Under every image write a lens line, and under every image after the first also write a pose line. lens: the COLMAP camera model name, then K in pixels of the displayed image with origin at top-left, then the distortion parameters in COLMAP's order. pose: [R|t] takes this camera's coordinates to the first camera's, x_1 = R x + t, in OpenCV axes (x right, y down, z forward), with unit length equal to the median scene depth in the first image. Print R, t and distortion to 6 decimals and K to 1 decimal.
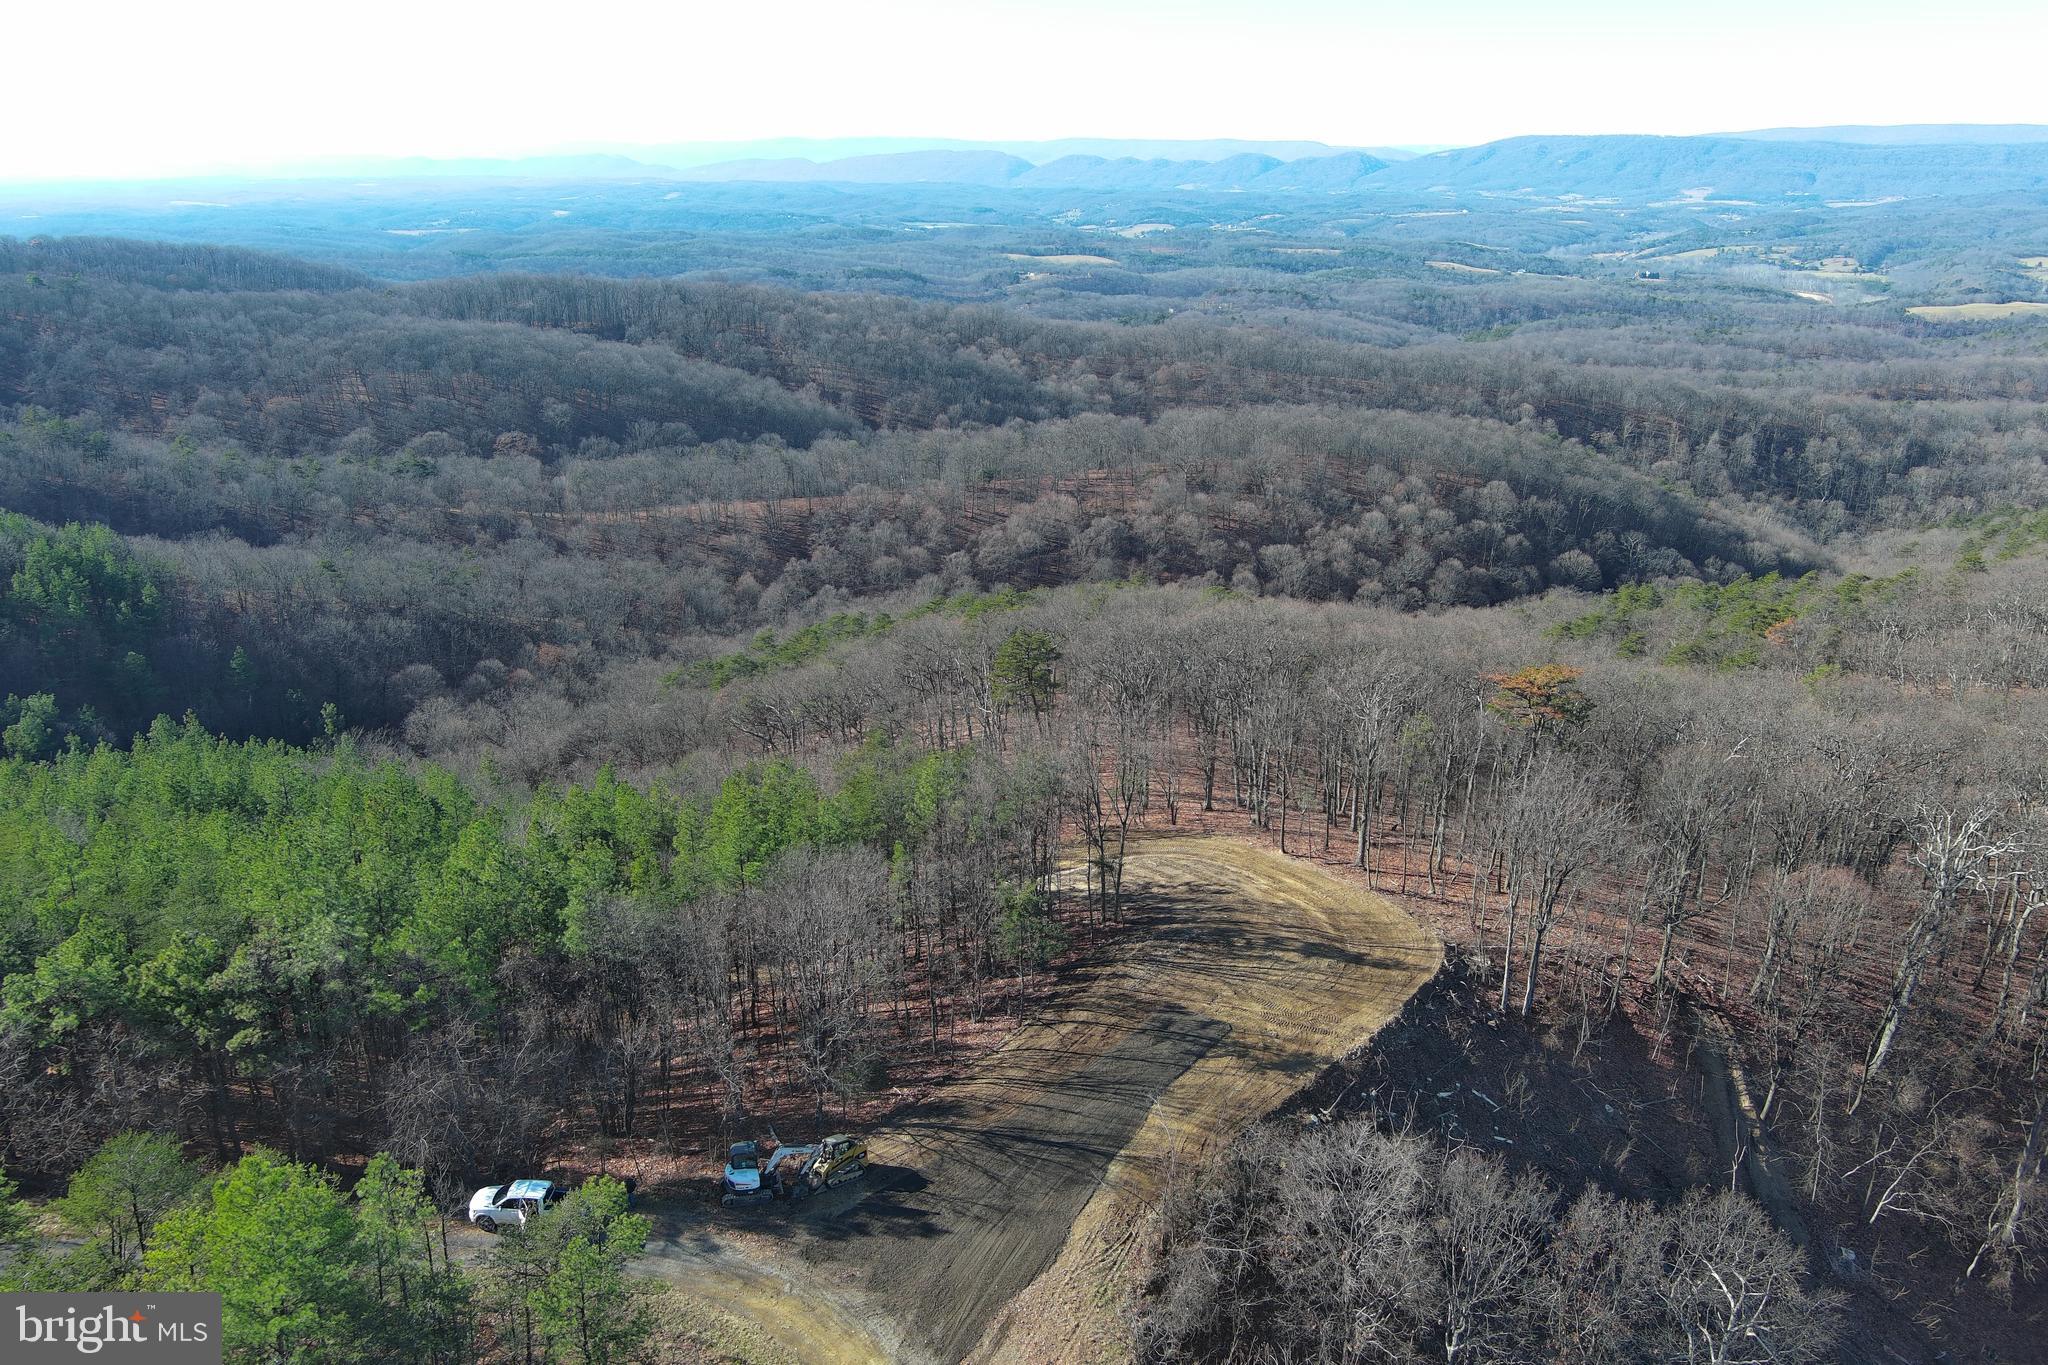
lens RADIAL K [[1580.6, 0, 1020.9], [0, 1580.6, 693.1], [0, 0, 1]] dist [0.010811, -0.013925]
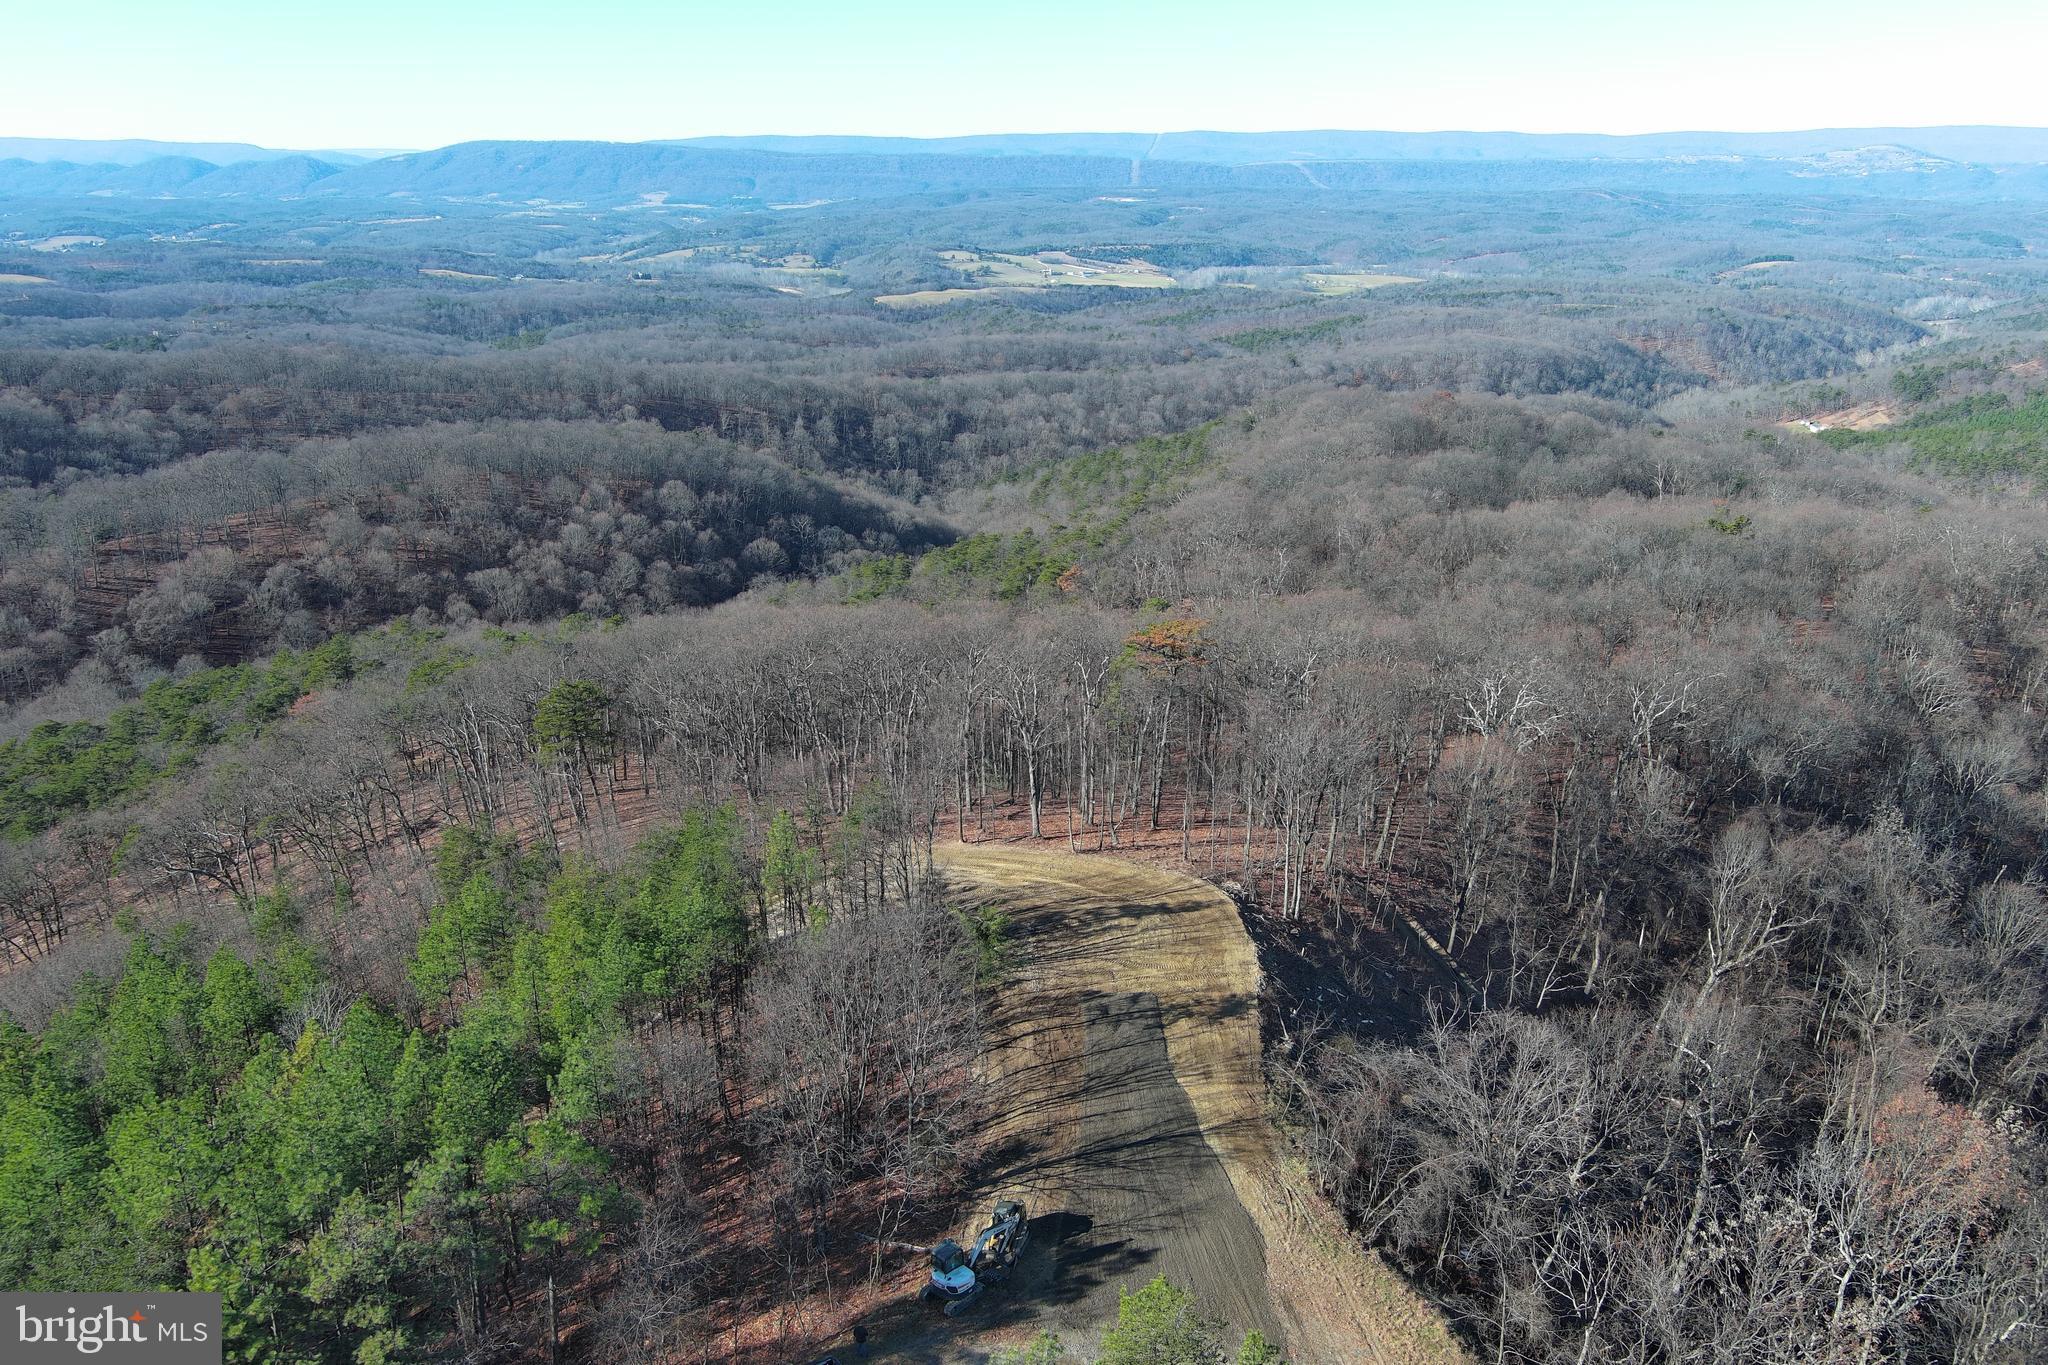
lens RADIAL K [[1580.6, 0, 1020.5], [0, 1580.6, 693.9], [0, 0, 1]] dist [0.010811, -0.013925]
pose [[0.820481, -0.176875, 0.543623, -0.059309], [0.178182, 0.982685, 0.050802, -0.006769], [-0.543196, 0.055182, 0.837791, 0.019652]]
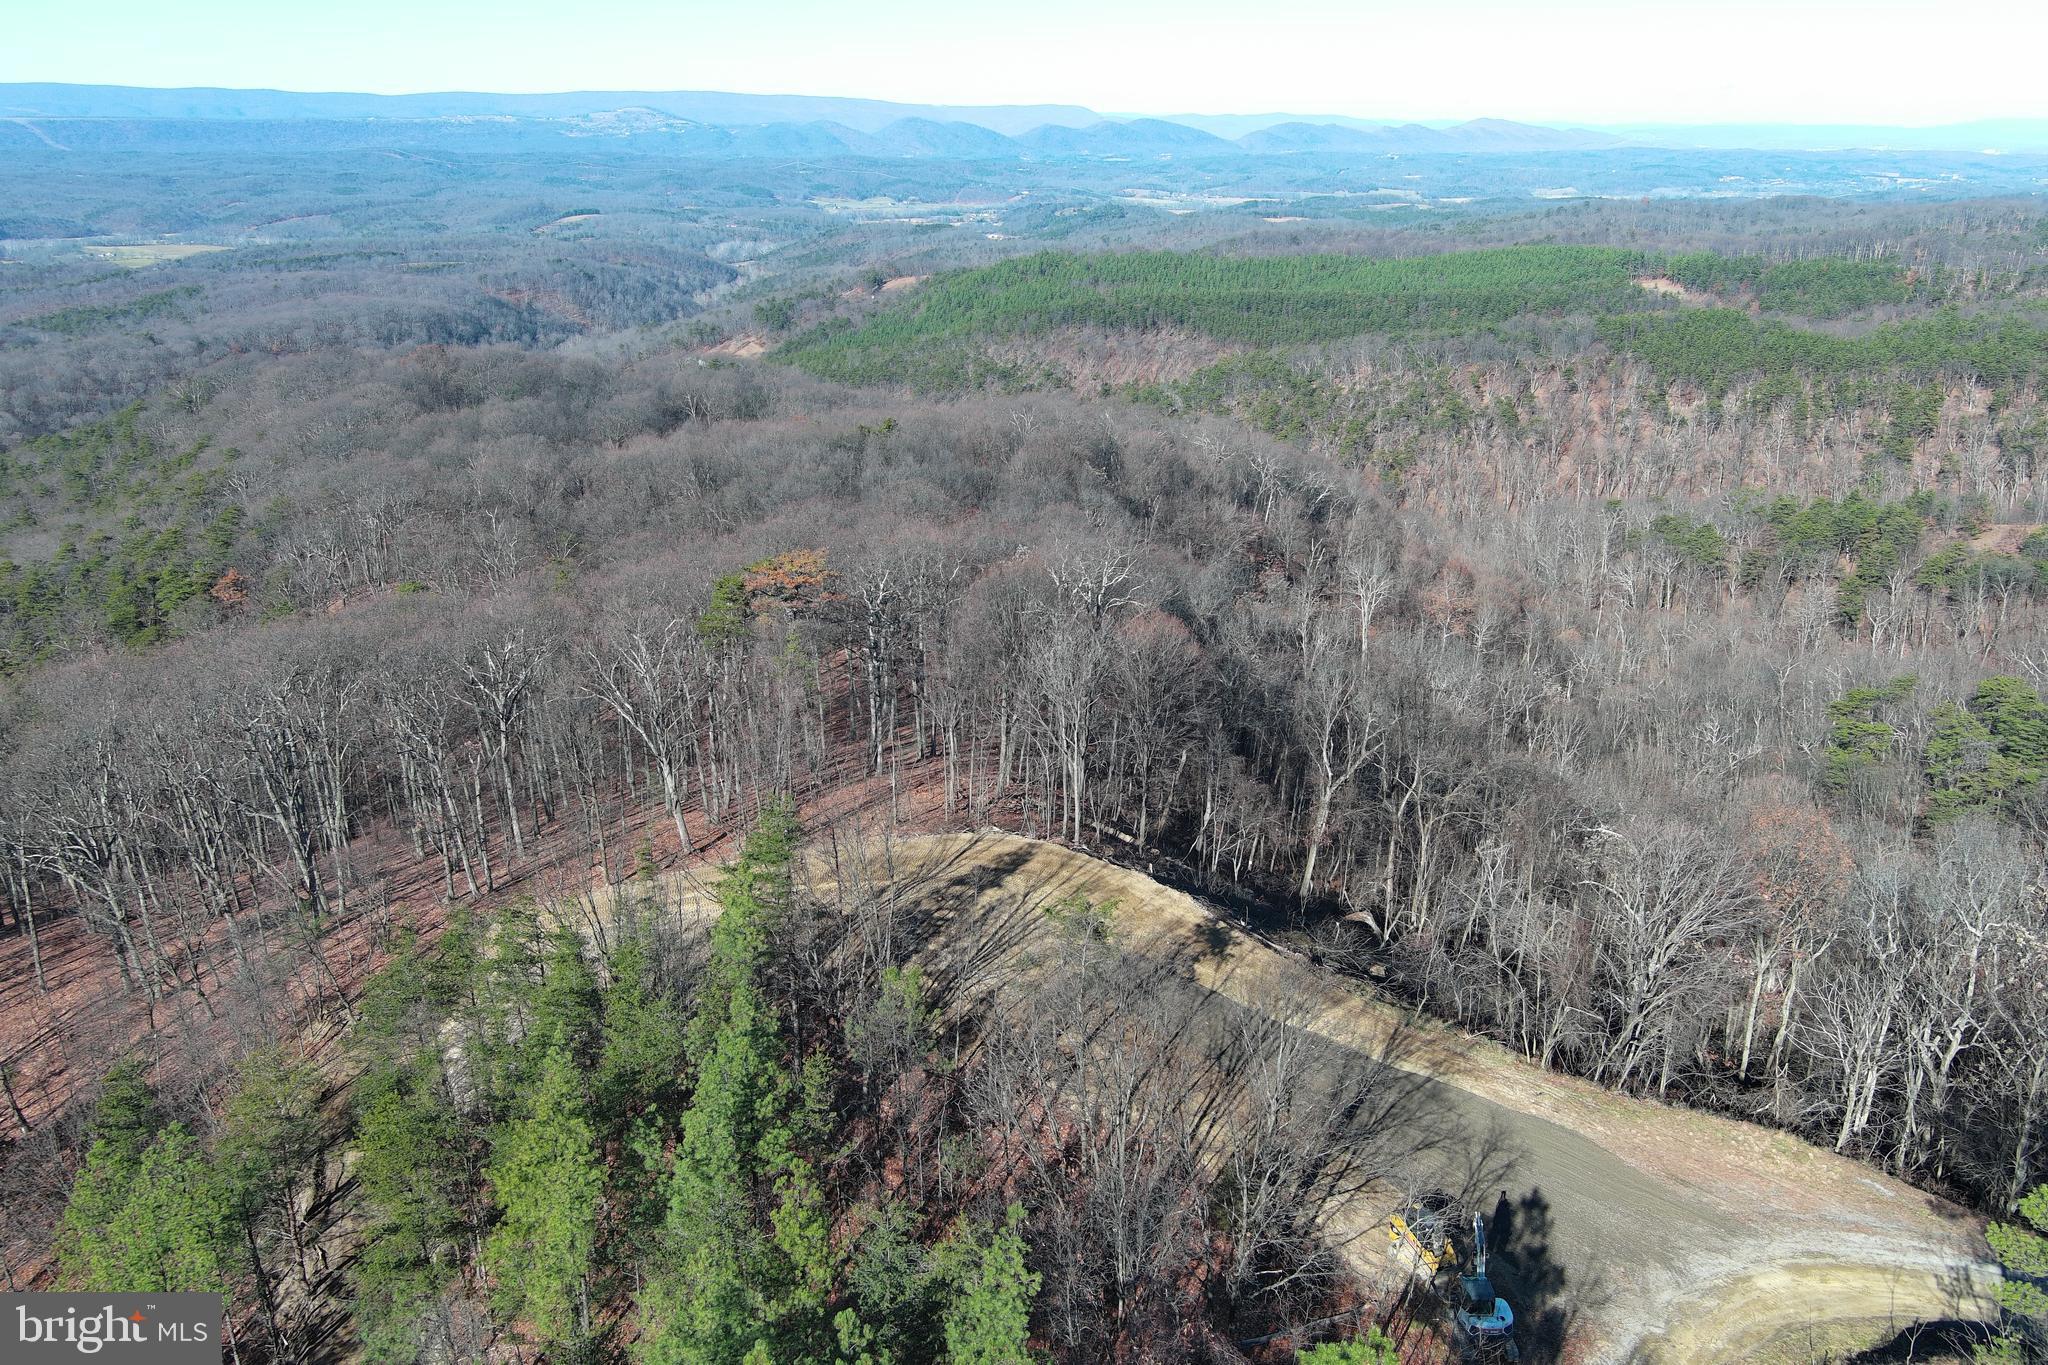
lens RADIAL K [[1580.6, 0, 1021.1], [0, 1580.6, 691.9], [0, 0, 1]] dist [0.010811, -0.013925]
pose [[0.255254, -0.319925, 0.912411, -0.080902], [0.304204, 0.922320, 0.238297, -0.019520], [-0.917772, 0.216733, 0.332748, 0.091212]]
